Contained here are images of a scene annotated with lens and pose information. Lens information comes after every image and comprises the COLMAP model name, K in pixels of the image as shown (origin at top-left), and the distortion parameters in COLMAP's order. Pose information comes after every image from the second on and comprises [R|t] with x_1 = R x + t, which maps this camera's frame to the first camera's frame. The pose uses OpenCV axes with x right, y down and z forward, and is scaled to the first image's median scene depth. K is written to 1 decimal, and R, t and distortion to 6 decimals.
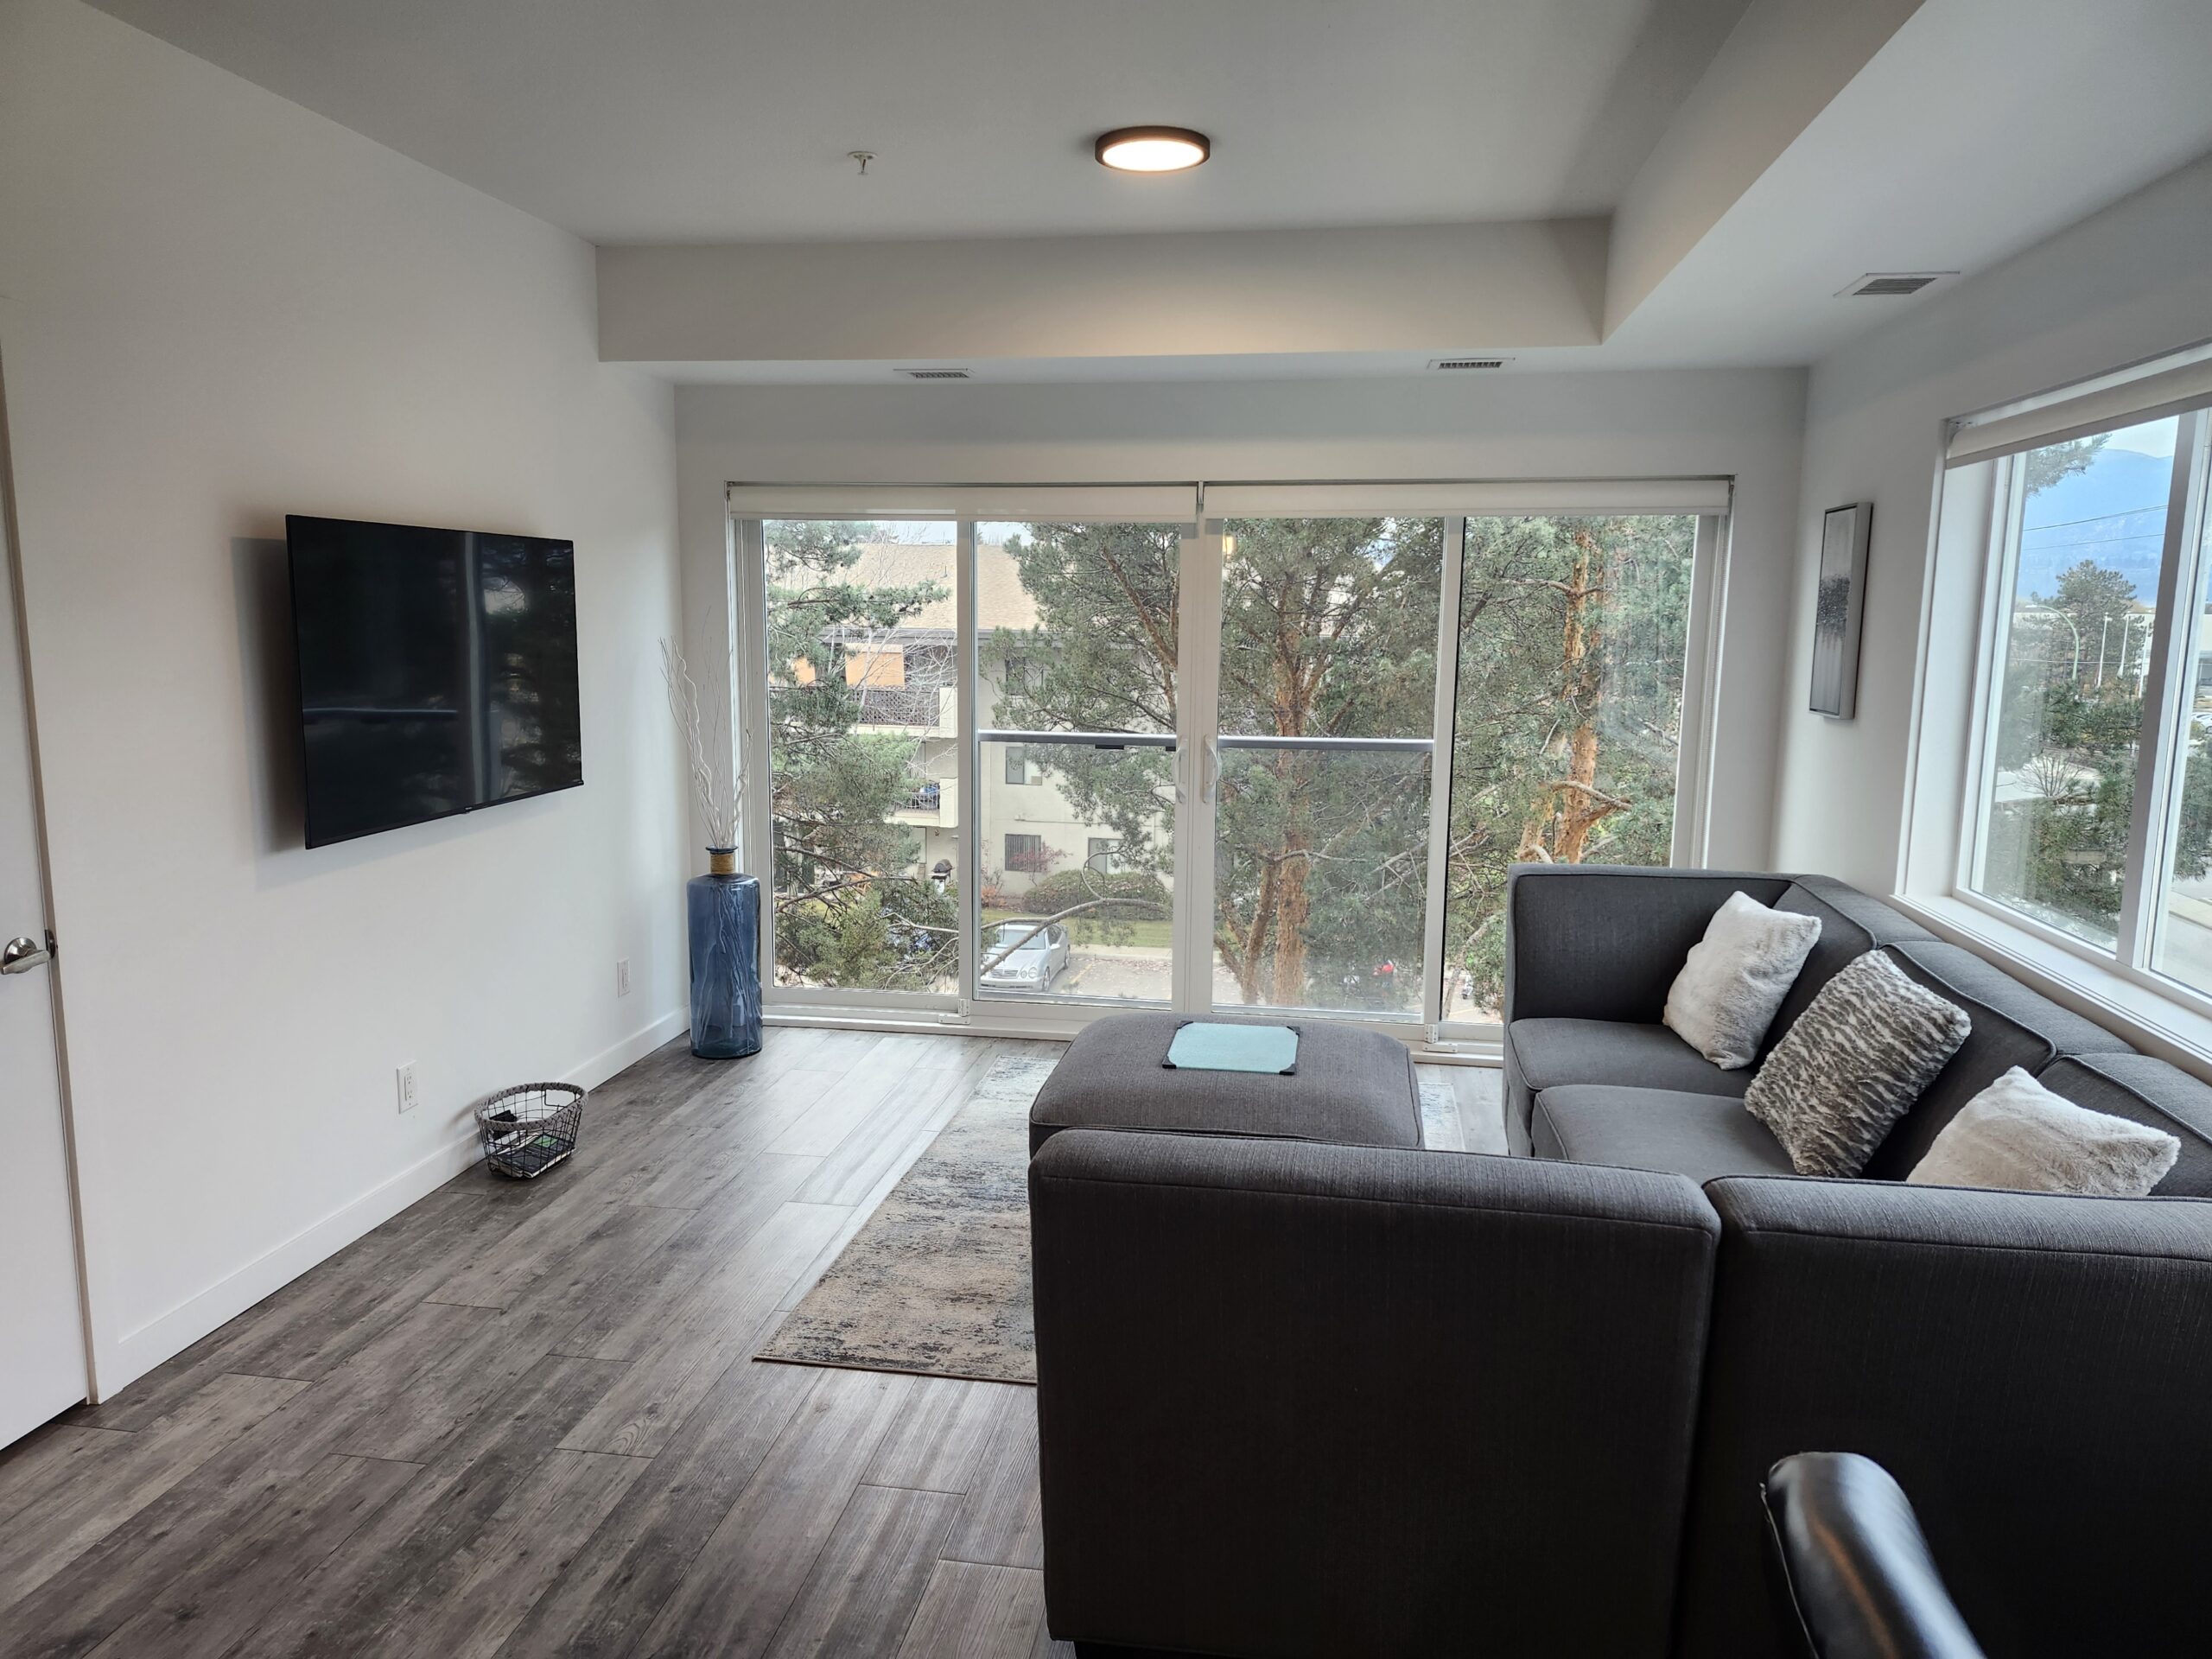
lens RADIAL K [[1523.9, 0, 1087.6], [0, 1523.9, 849.1], [0, 0, 1]] dist [0.029722, -0.027888]
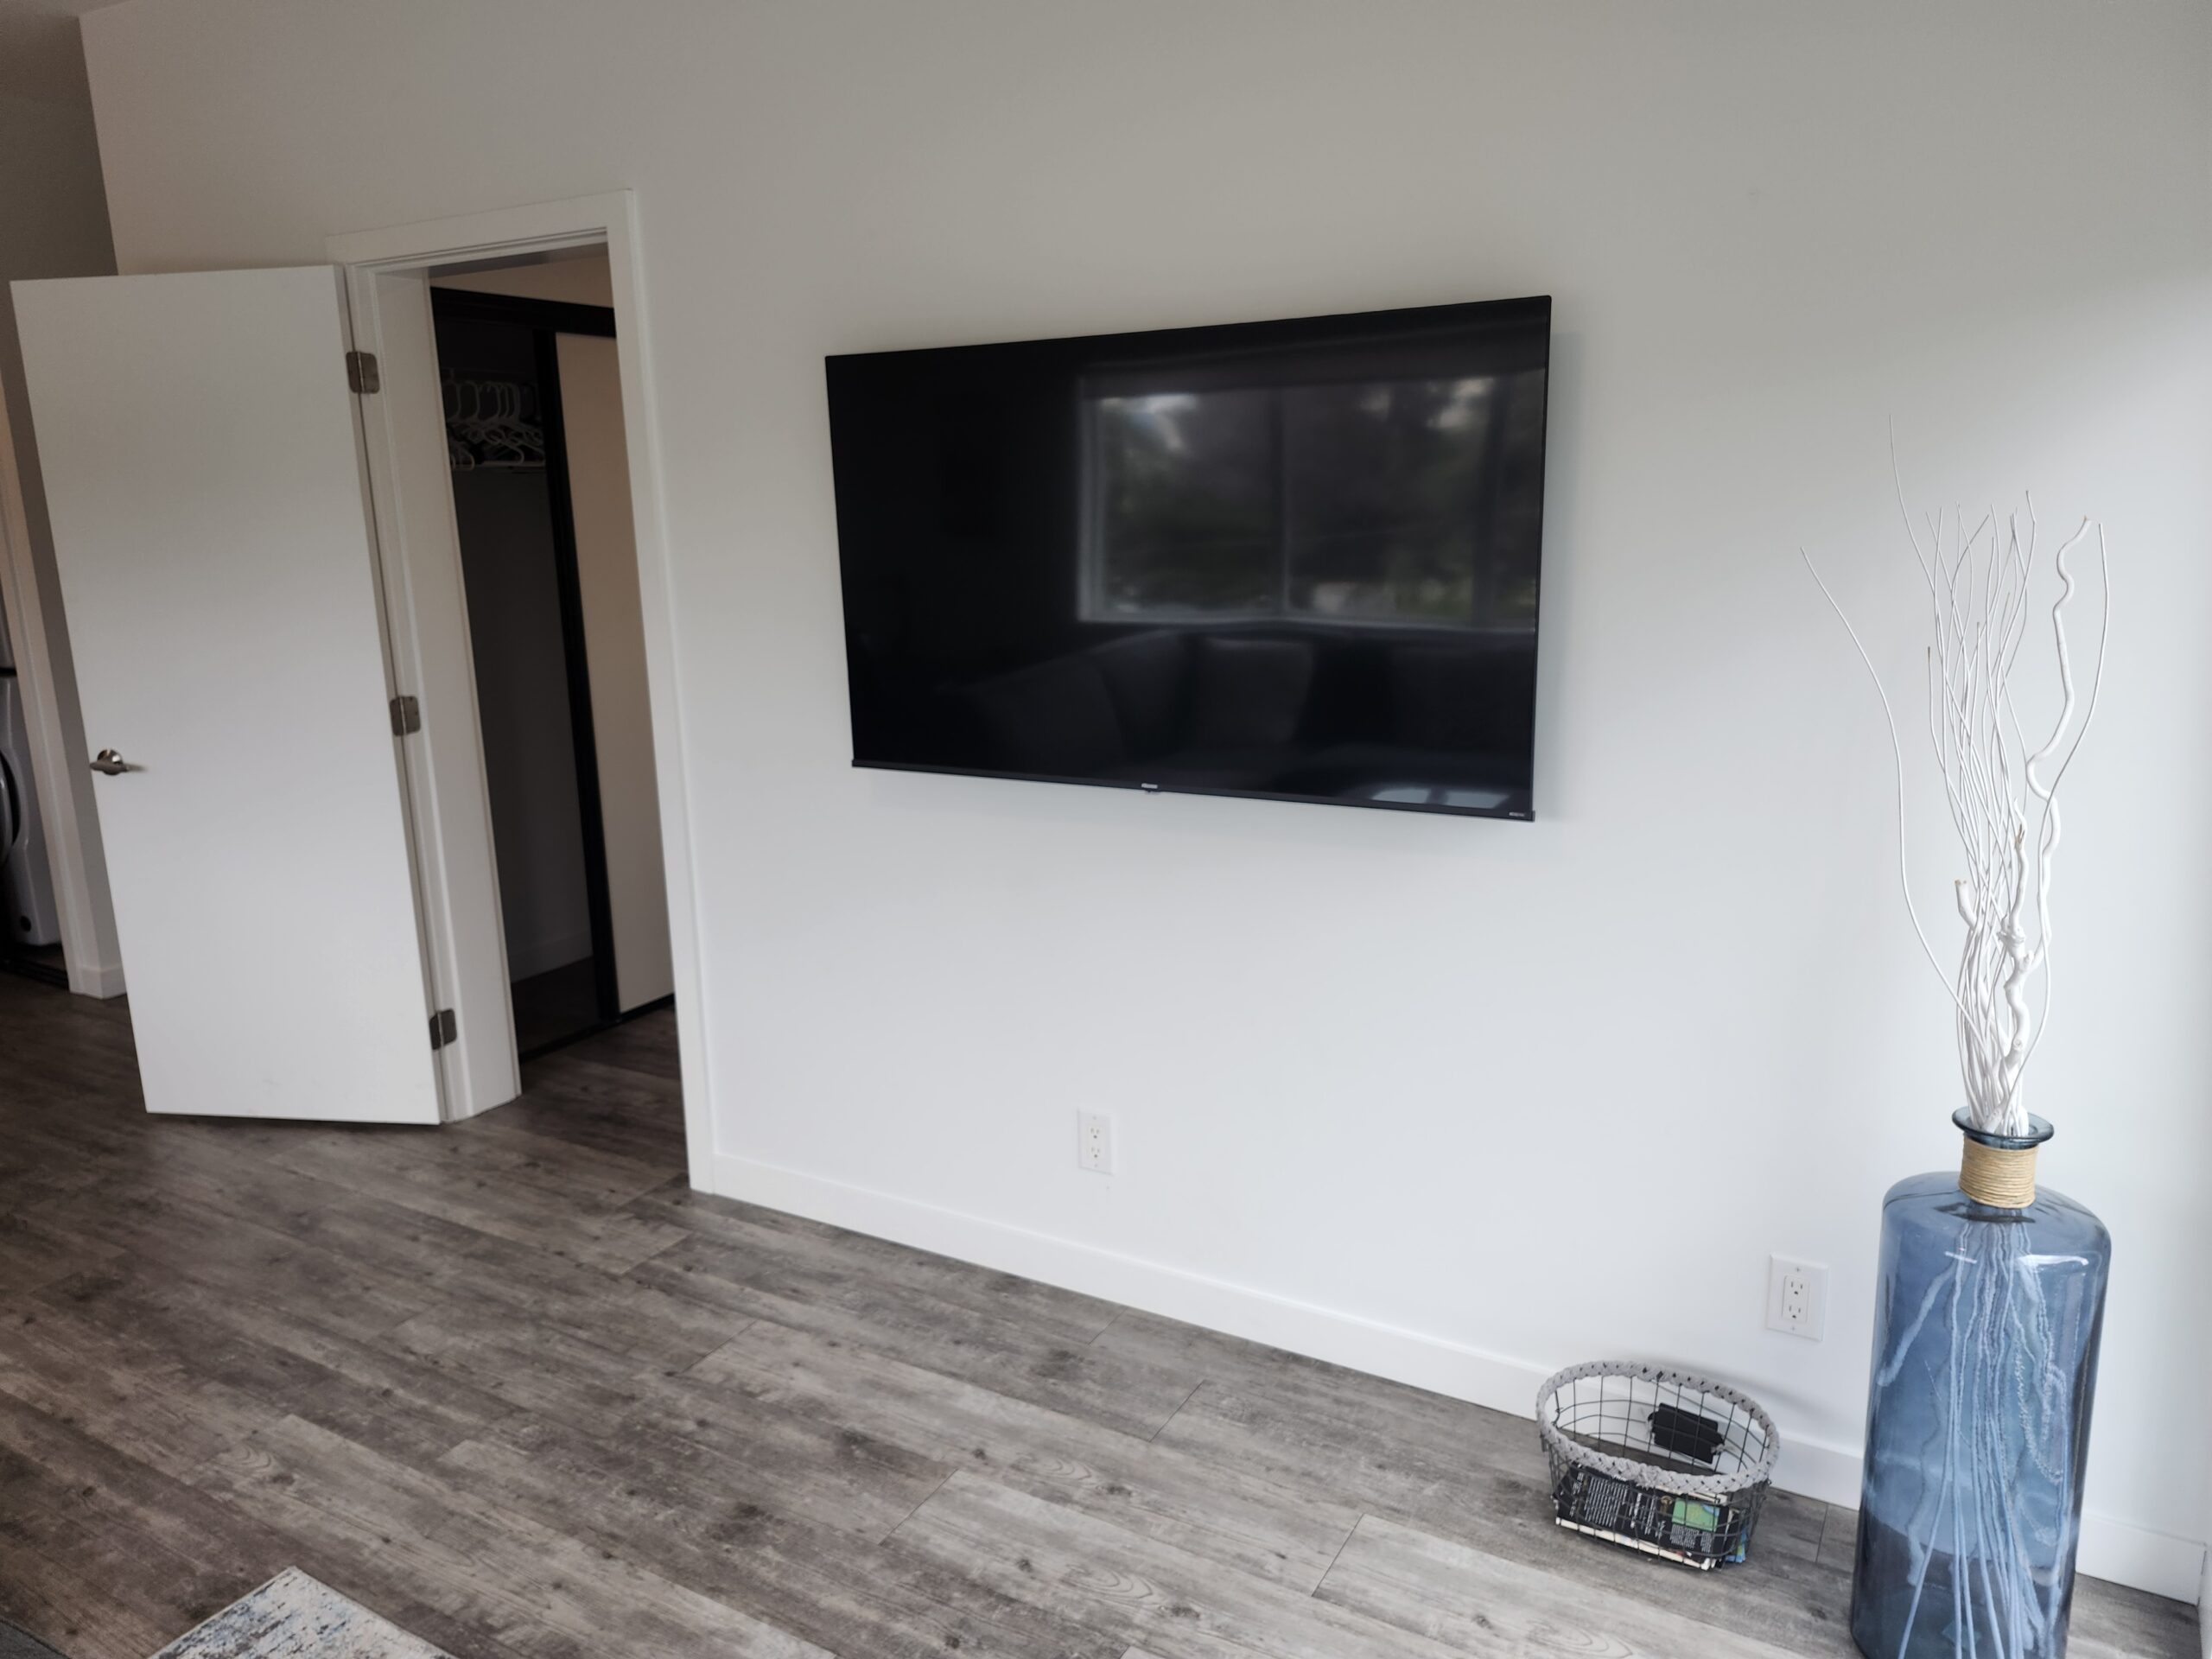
lens RADIAL K [[1523.9, 0, 1102.7], [0, 1523.9, 826.5], [0, 0, 1]] dist [0.029722, -0.027888]
pose [[-0.354971, 0.203787, -0.912396, 0.203415], [-0.115595, 0.958896, 0.259145, -0.198919], [0.927703, 0.197457, -0.316824, 1.377260]]
